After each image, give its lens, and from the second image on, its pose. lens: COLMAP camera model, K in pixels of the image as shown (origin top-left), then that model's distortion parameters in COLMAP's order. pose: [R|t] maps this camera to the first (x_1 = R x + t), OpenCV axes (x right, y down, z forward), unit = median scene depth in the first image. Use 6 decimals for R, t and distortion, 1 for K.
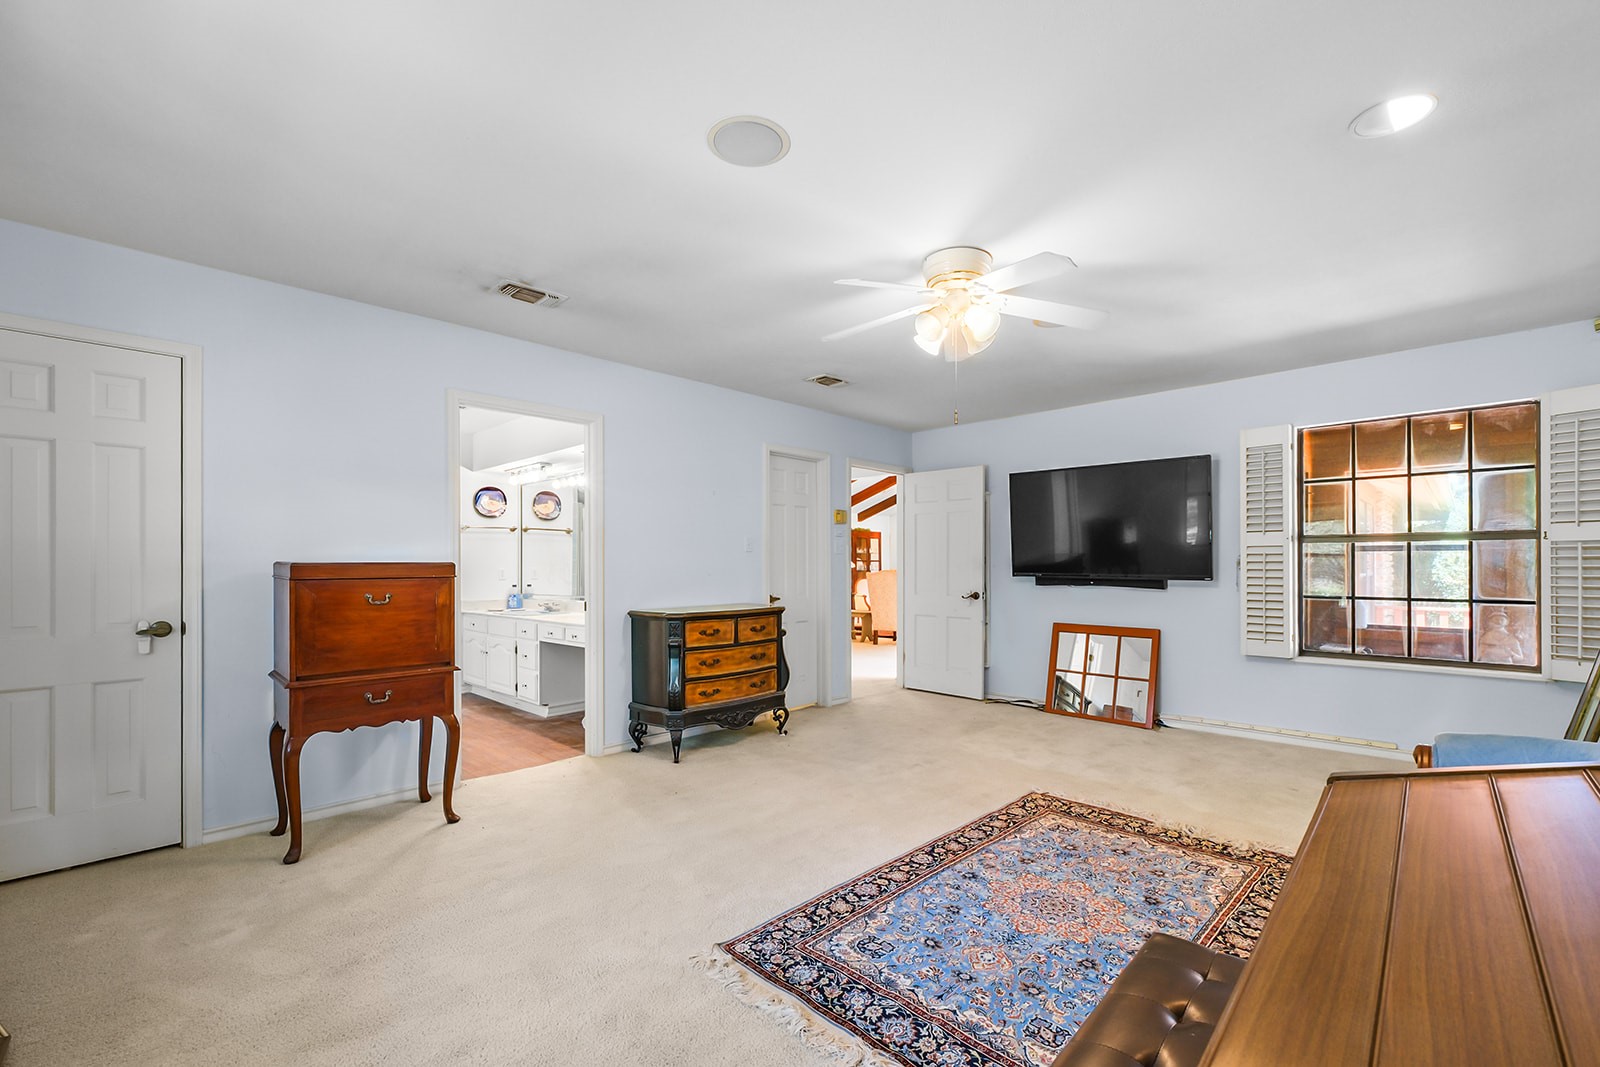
lens RADIAL K [[668.7, 0, 797.6], [0, 668.7, 557.8], [0, 0, 1]] dist [-0.000706, -0.000060]
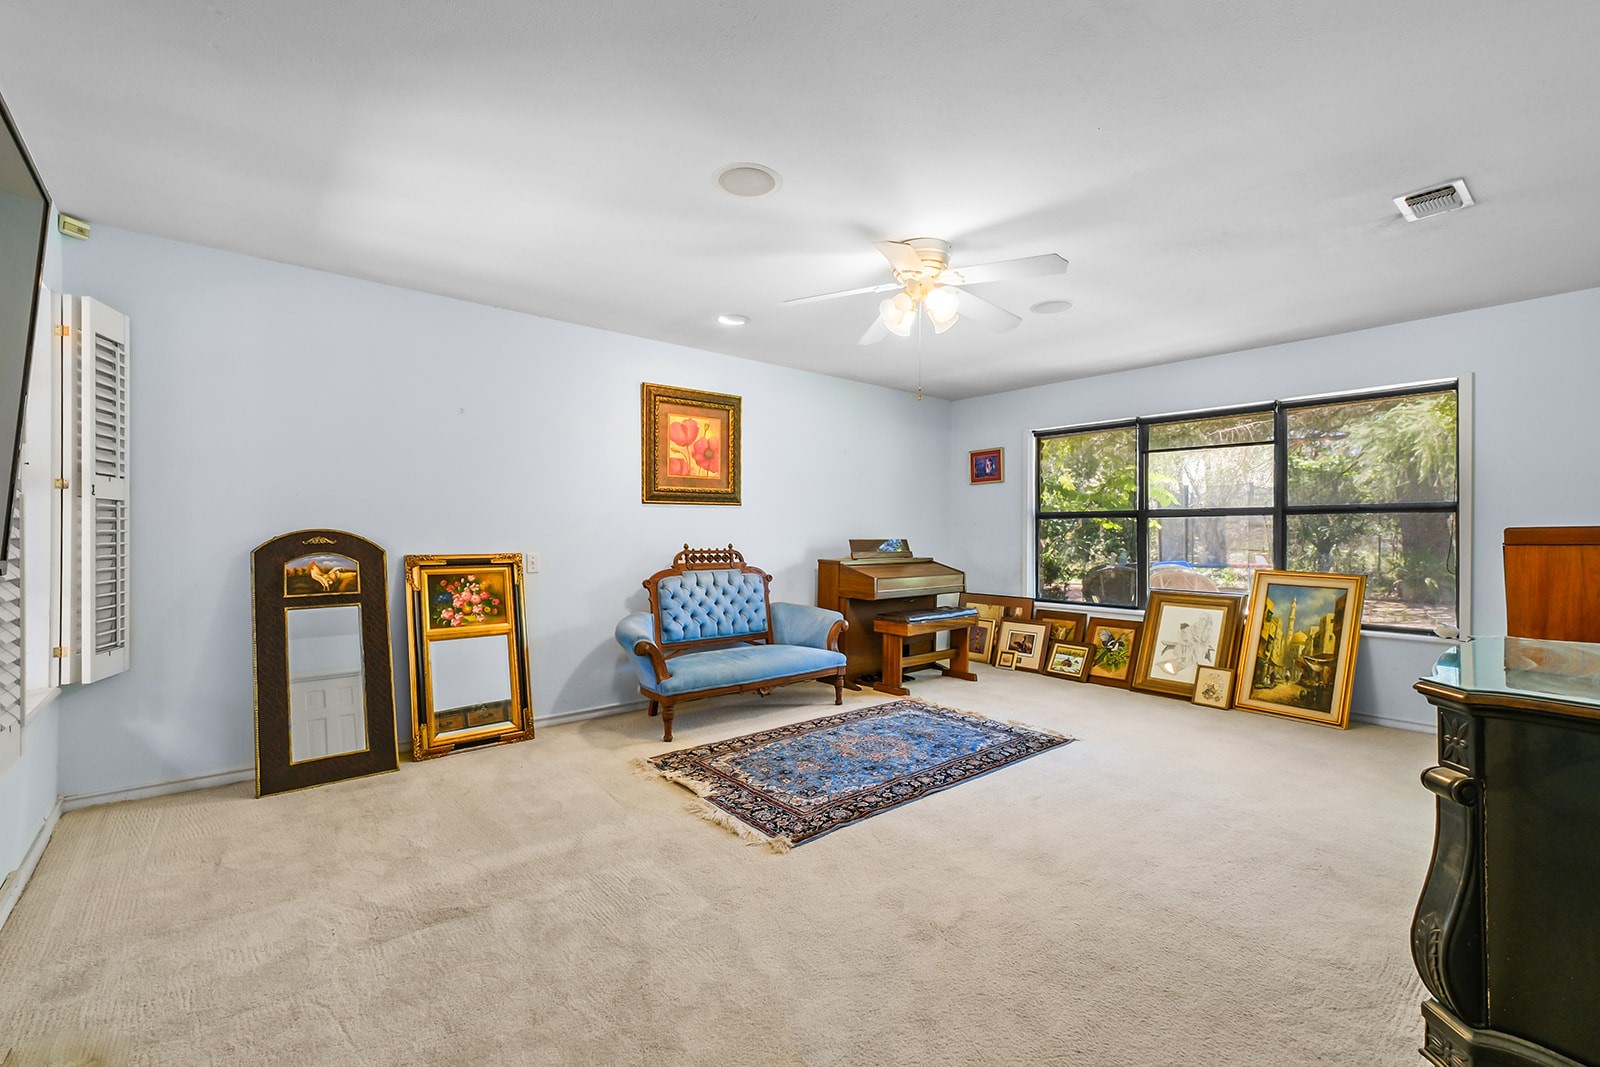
lens RADIAL K [[679.8, 0, 796.0], [0, 679.8, 539.1], [0, 0, 1]] dist [-0.003279, -0.000397]
pose [[-0.997124, 0.008644, 0.075287, 0.347338], [0.008405, 0.999959, -0.003490, 0.029186], [-0.075314, -0.002847, -0.997156, 2.066865]]
